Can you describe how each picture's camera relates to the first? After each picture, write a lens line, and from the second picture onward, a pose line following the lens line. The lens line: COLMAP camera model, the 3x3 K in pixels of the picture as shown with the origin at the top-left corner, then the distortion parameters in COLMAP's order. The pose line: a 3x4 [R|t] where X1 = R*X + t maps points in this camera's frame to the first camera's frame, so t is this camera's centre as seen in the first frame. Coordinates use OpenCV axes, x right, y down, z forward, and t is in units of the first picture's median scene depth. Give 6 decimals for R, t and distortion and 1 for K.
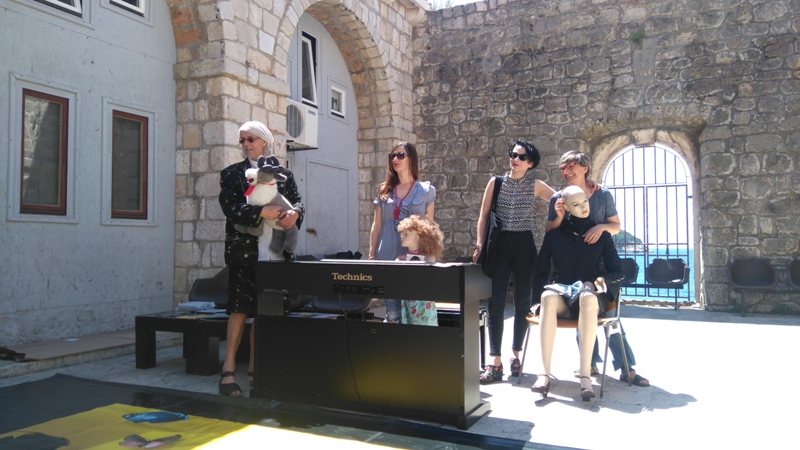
lens RADIAL K [[614.7, 0, 418.3], [0, 614.7, 234.4], [0, 0, 1]] dist [0.101290, -0.176803]
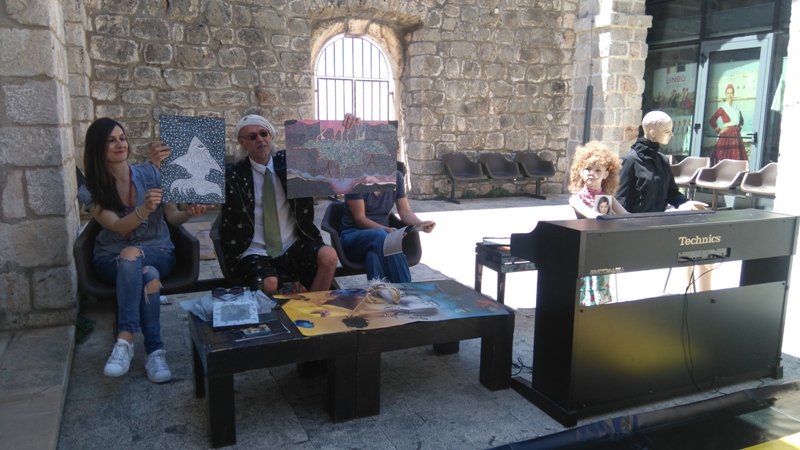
lens RADIAL K [[603.7, 0, 405.1], [0, 603.7, 228.0], [0, 0, 1]] dist [0.101162, -0.136868]
pose [[0.652469, -0.122258, 0.747888, -0.361645], [-0.031939, 0.981587, 0.188325, -0.031617], [-0.757142, -0.146763, 0.636551, 0.305880]]
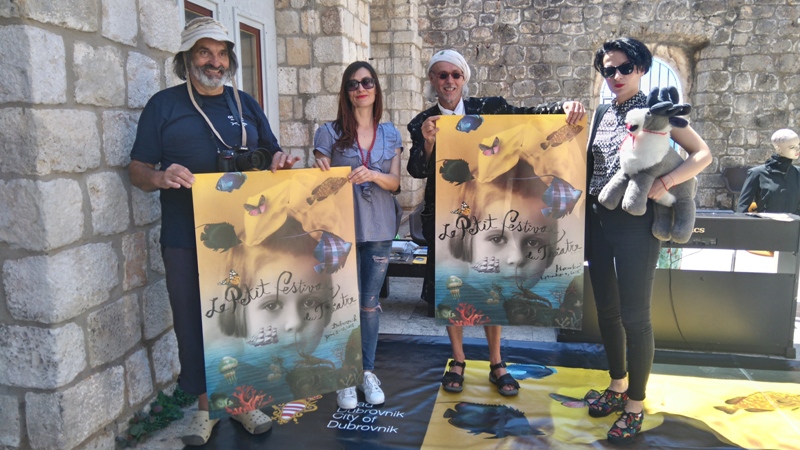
lens RADIAL K [[614.7, 0, 418.3], [0, 614.7, 234.4], [0, 0, 1]] dist [0.101290, -0.176803]
pose [[0.964921, -0.046219, 0.258441, -0.316315], [-0.002005, 0.983056, 0.183294, -0.045089], [-0.262534, -0.177383, 0.948478, 0.039794]]
